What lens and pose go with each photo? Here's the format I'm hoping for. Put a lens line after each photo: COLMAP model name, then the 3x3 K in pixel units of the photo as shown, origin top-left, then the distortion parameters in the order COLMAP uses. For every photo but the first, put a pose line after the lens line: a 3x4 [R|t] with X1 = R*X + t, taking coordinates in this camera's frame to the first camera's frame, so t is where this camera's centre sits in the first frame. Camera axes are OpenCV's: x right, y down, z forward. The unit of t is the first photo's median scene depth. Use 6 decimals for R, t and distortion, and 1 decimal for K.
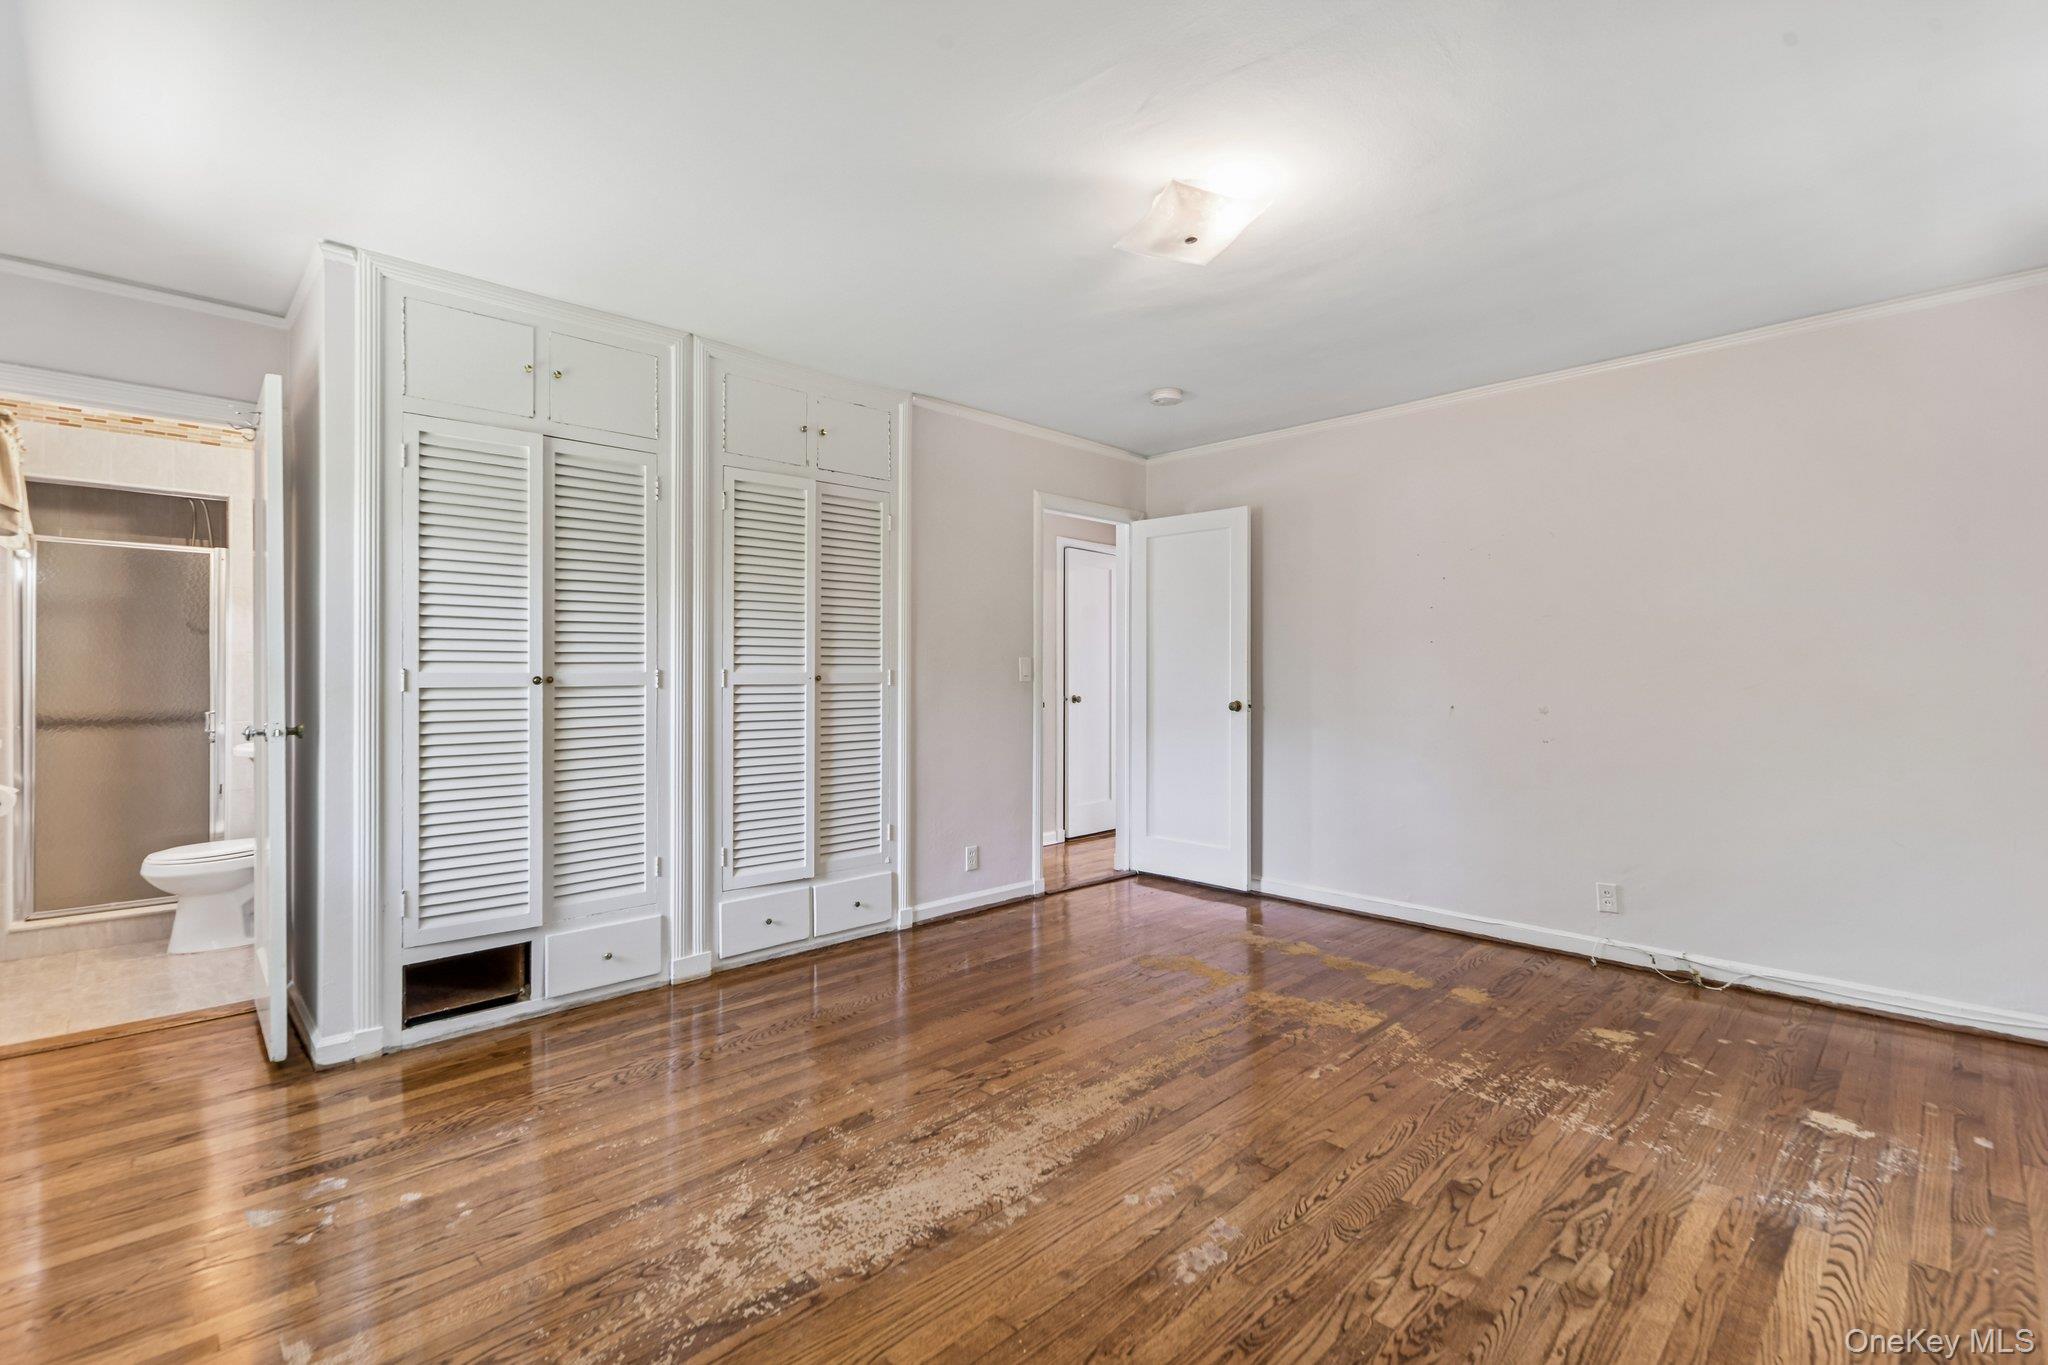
lens RADIAL K [[949.8, 0, 1019.1], [0, 949.8, 697.8], [0, 0, 1]] dist [0.008005, -0.006701]
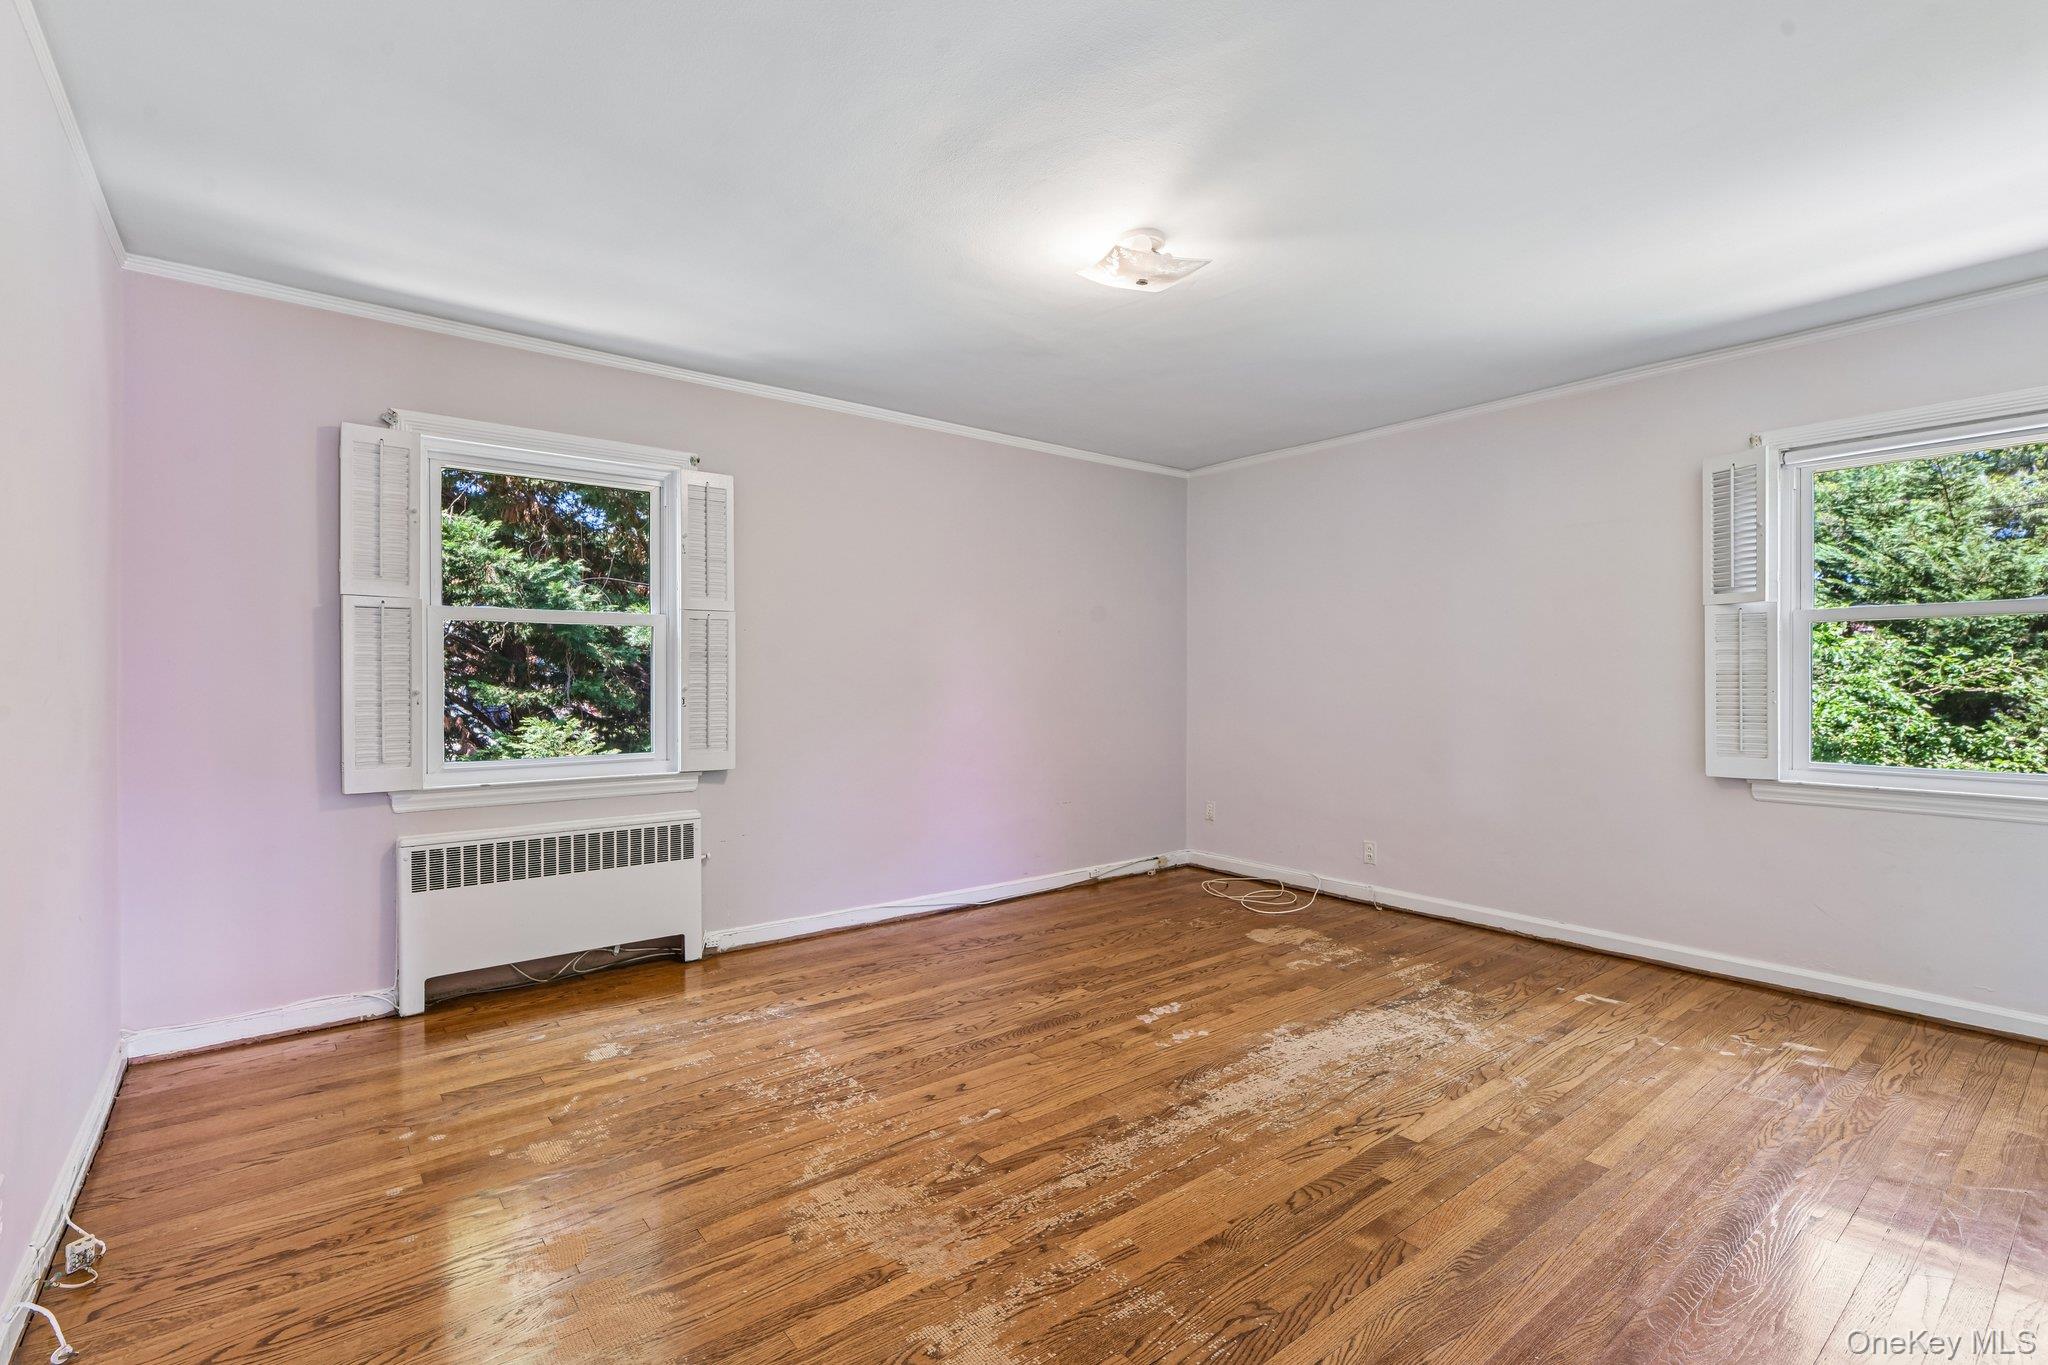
lens RADIAL K [[949.8, 0, 1019.1], [0, 949.8, 697.8], [0, 0, 1]] dist [0.008005, -0.006701]
pose [[-0.994075, -0.002625, 0.108661, 0.211874], [0.002052, 0.999077, 0.042913, -0.051620], [-0.108674, 0.042882, -0.993152, 2.157130]]
